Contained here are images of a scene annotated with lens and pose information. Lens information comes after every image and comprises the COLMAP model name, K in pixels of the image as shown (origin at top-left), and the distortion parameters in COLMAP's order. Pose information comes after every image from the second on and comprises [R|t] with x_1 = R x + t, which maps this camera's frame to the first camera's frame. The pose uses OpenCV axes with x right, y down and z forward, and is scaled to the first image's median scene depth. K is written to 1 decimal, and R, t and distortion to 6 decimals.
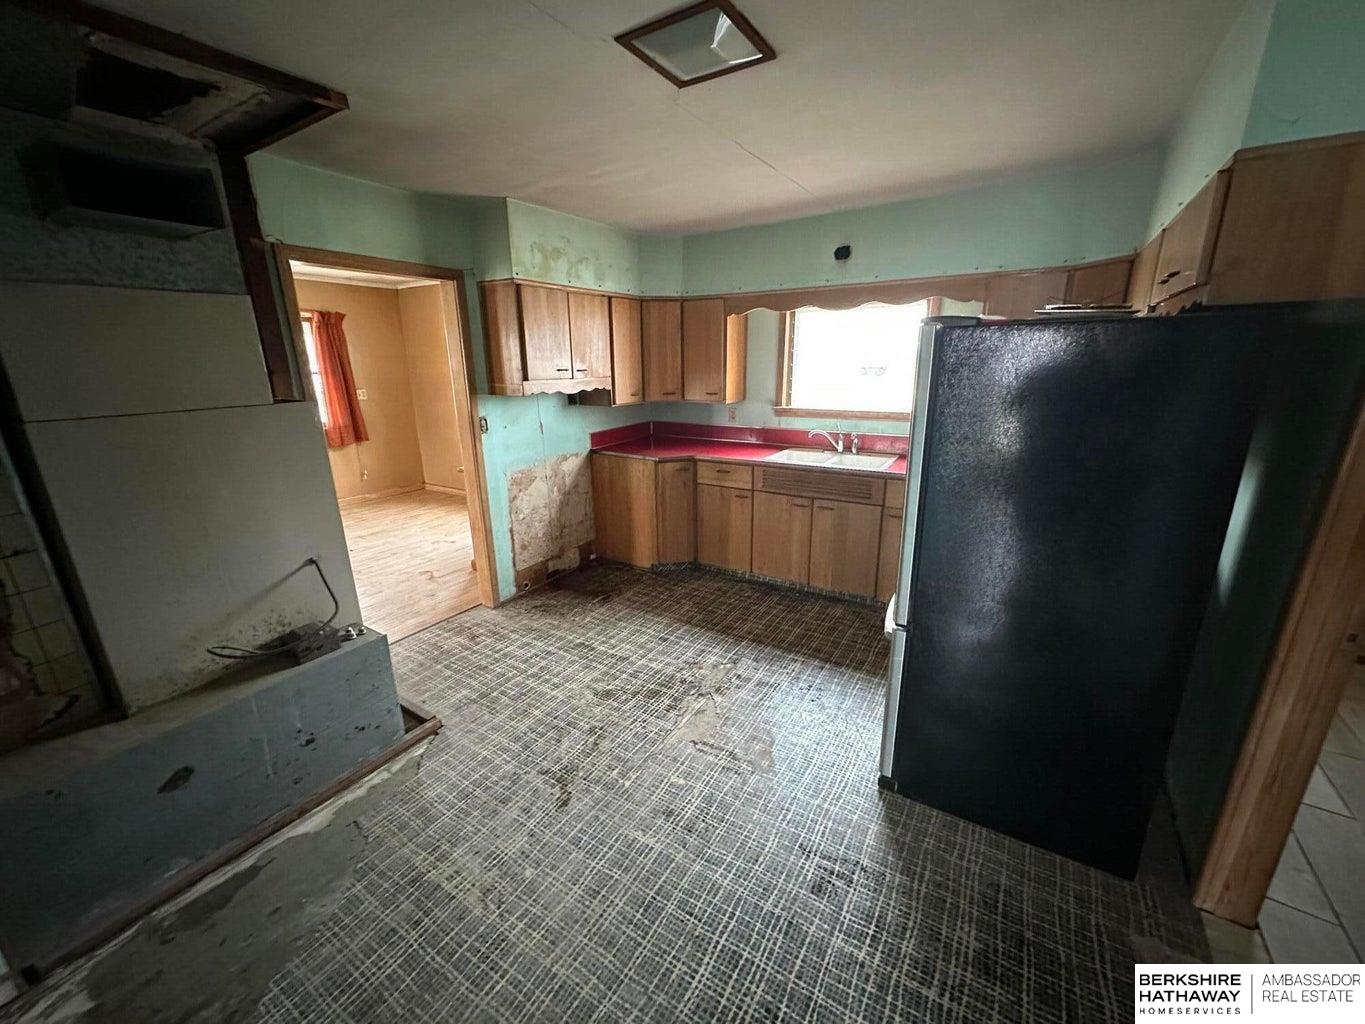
lens RADIAL K [[540.3, 0, 682.5], [0, 540.3, 512.0], [0, 0, 1]] dist [0.001221, 0.000097]
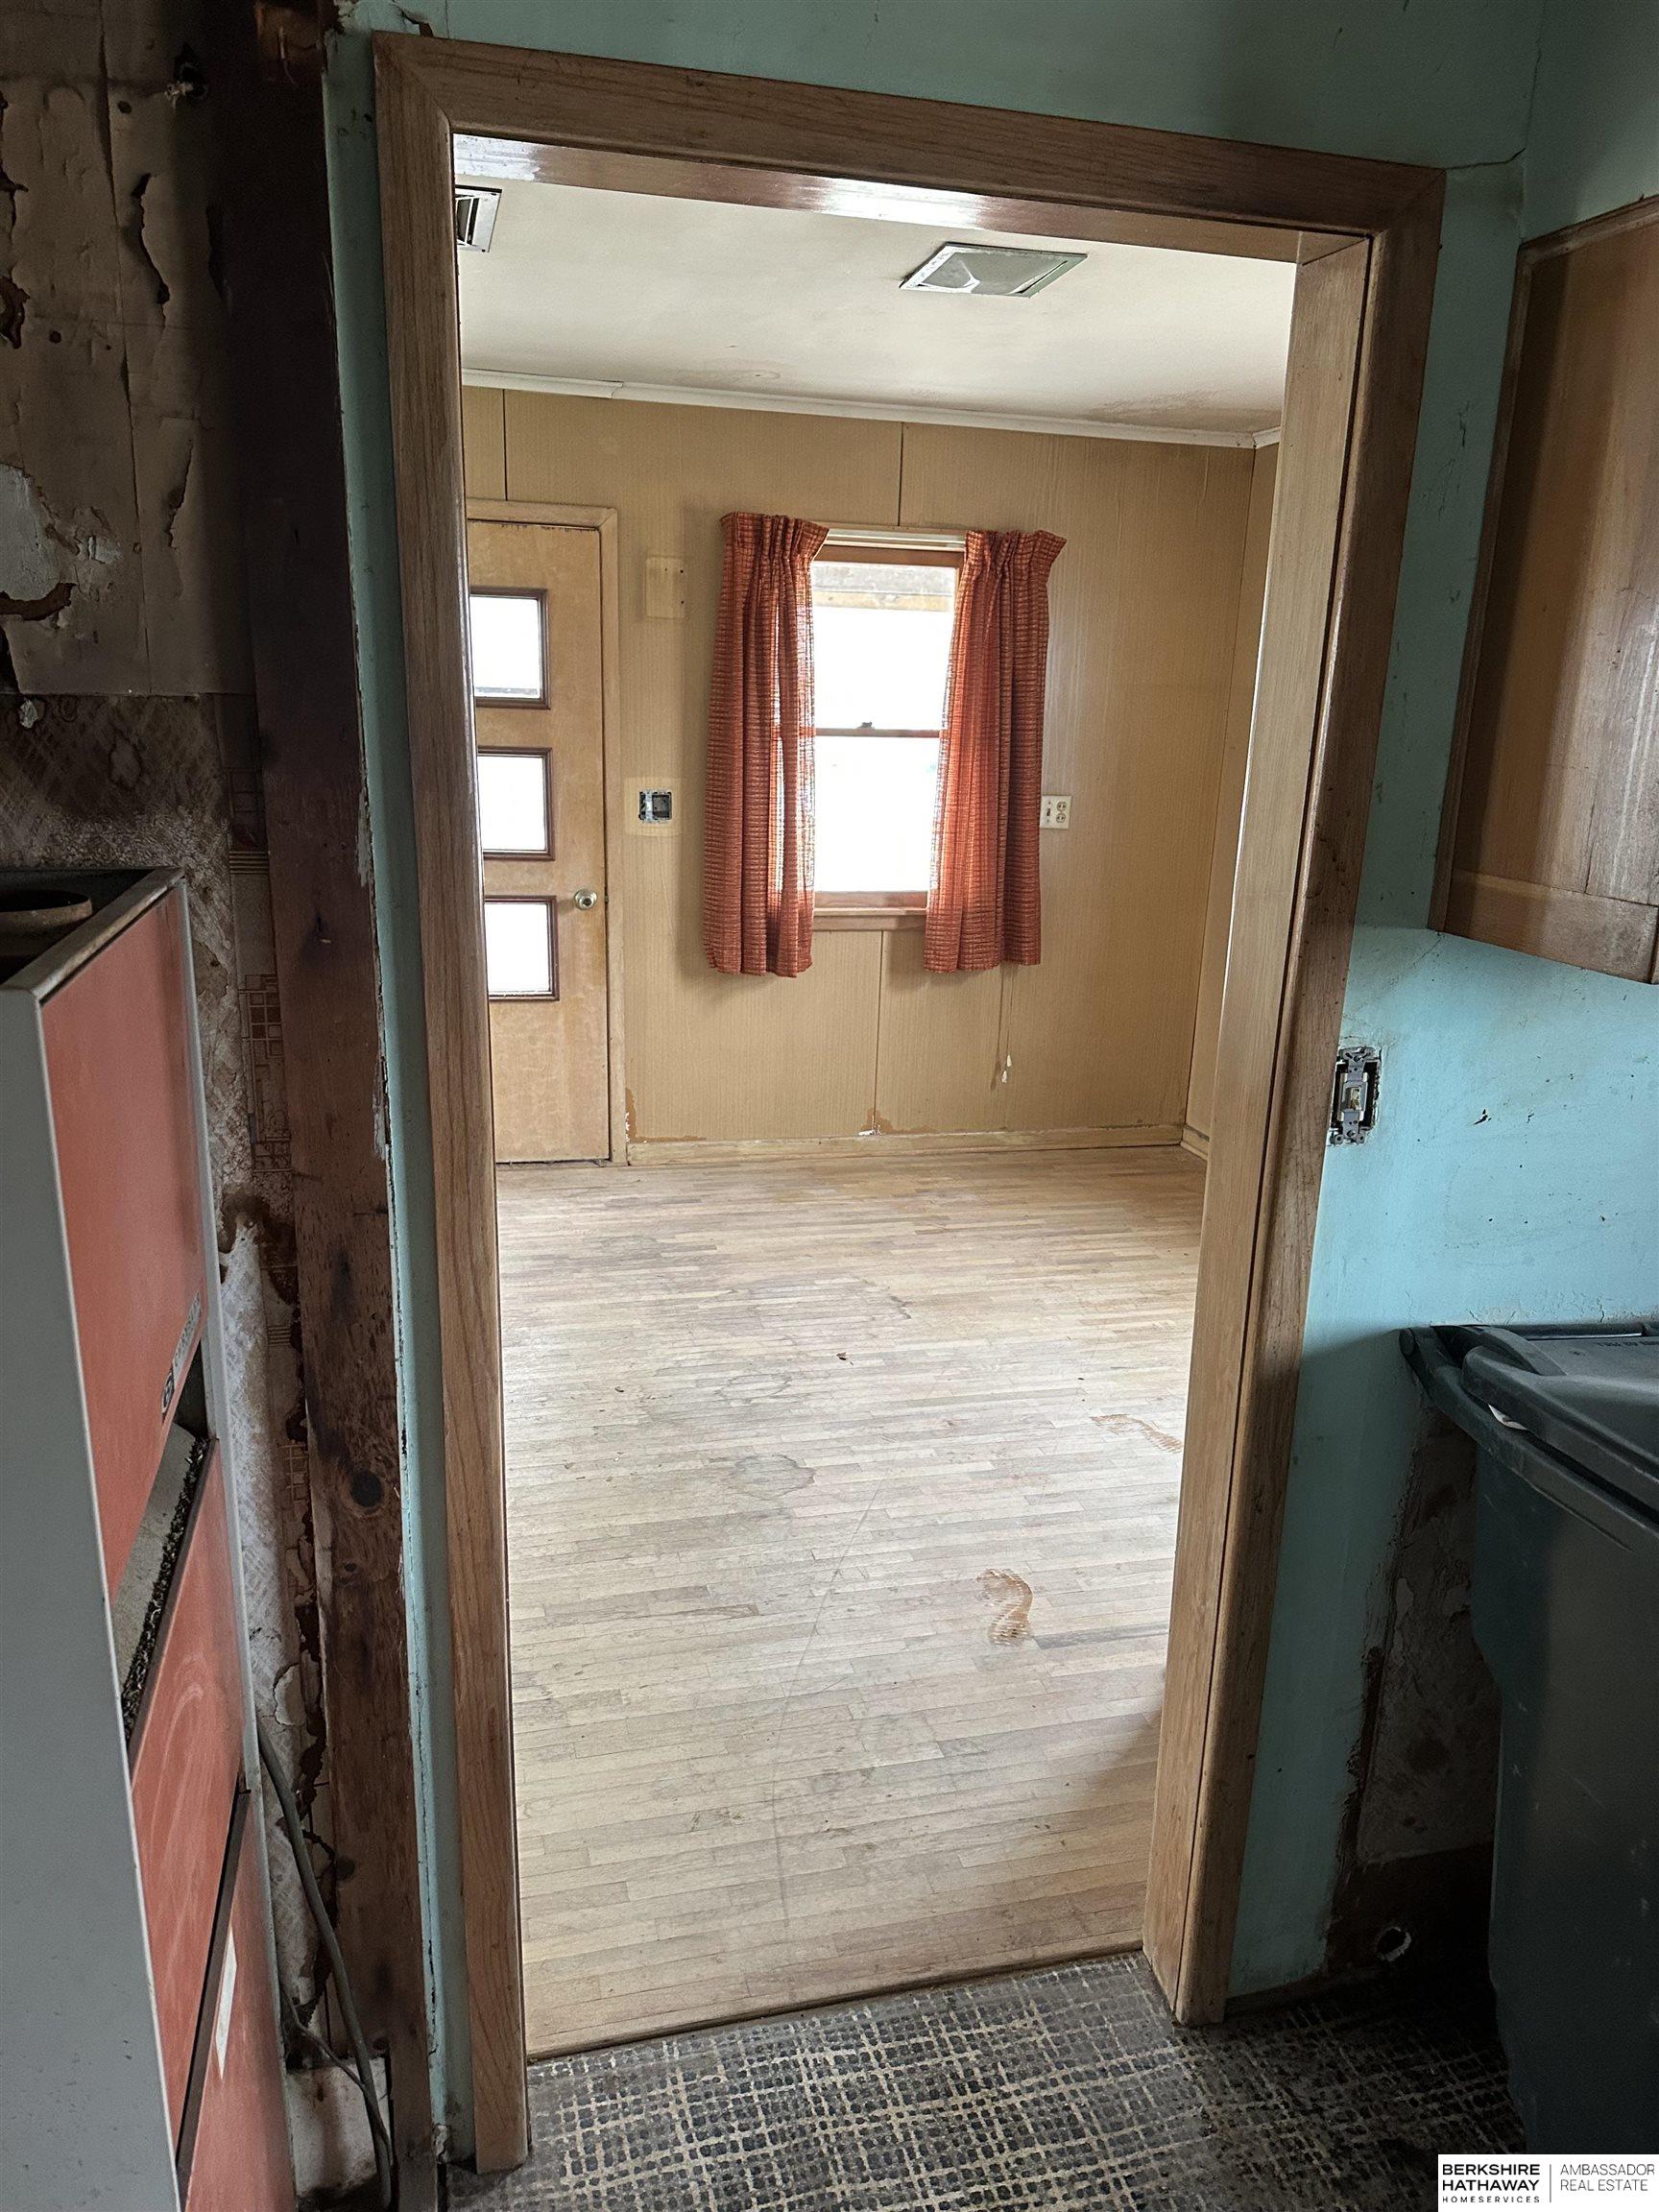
lens RADIAL K [[1545.4, 0, 832.9], [0, 1545.4, 1114.1], [0, 0, 1]] dist [0.091133, -0.150622]
pose [[0.733583, 0.214272, -0.644937, -0.159696], [-0.226392, 0.971840, 0.065372, -0.144387], [0.640783, 0.098053, 0.761435, 0.491936]]
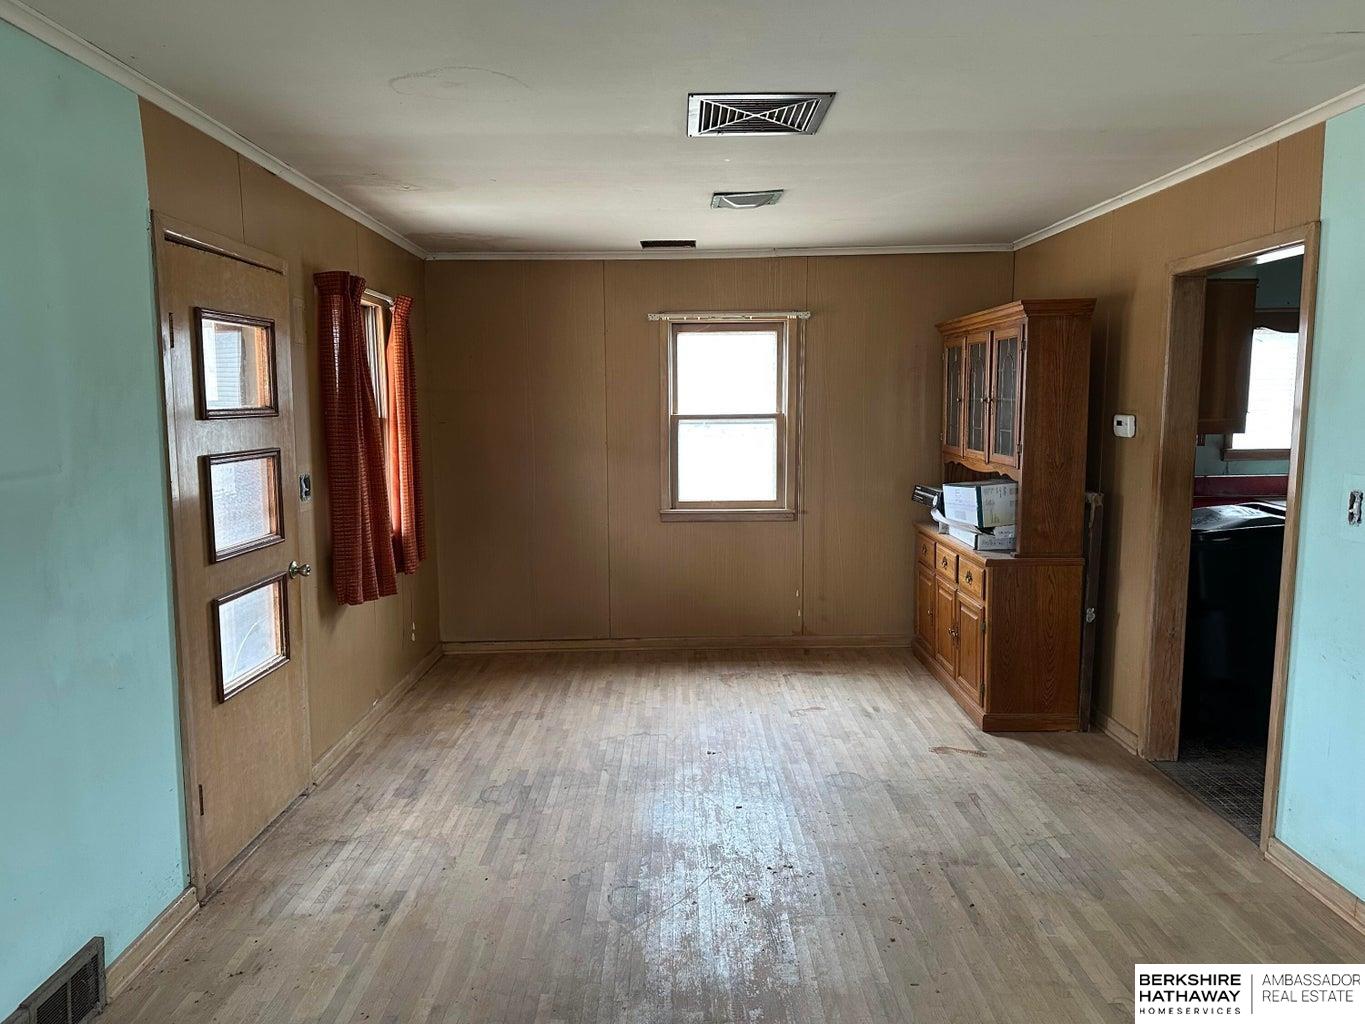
lens RADIAL K [[953.6, 0, 639.8], [0, 953.6, 512.6], [0, 0, 1]] dist [0.091133, -0.150622]
pose [[0.851807, -0.065878, 0.519697, -1.545782], [0.151985, 0.980469, -0.124824, -0.067461], [-0.501324, 0.185313, 0.845183, 0.301394]]
